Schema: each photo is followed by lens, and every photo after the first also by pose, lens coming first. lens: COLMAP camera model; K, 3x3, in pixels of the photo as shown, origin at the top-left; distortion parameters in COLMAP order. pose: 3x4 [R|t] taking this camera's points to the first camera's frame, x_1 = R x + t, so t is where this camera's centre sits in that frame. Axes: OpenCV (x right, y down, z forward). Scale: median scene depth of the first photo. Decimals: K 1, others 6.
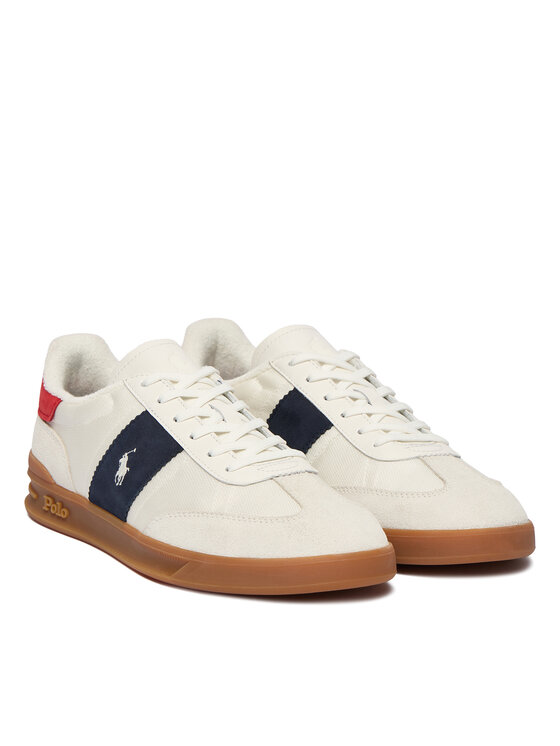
lens RADIAL K [[2190.9, 0, 280.0], [0, 2190.9, 373.0], [0, 0, 1]] dist [-0.223934, 0.000000]
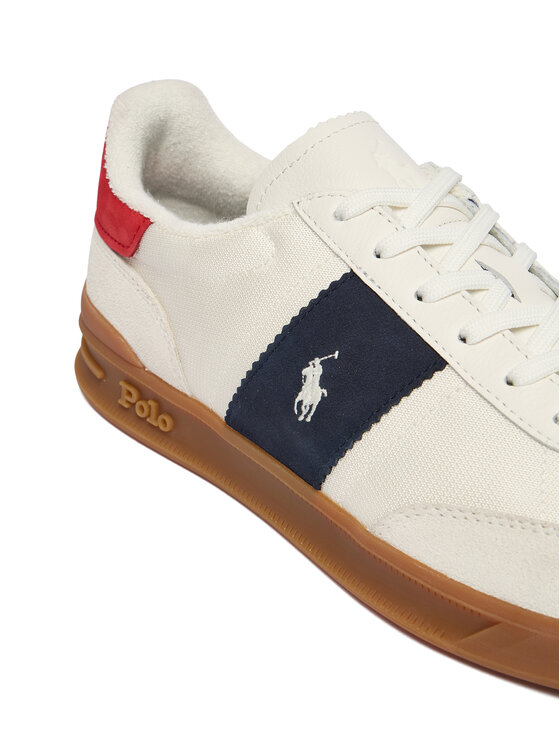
lens RADIAL K [[1458.6, 0, 280.9], [0, 1458.6, 372.4], [0, 0, 1]] dist [-0.058305, 0.000000]
pose [[0.991001, -0.042457, 0.126940, -0.117417], [0.005238, 0.959935, 0.280174, -0.053843], [-0.133750, -0.276988, 0.951519, 0.648213]]
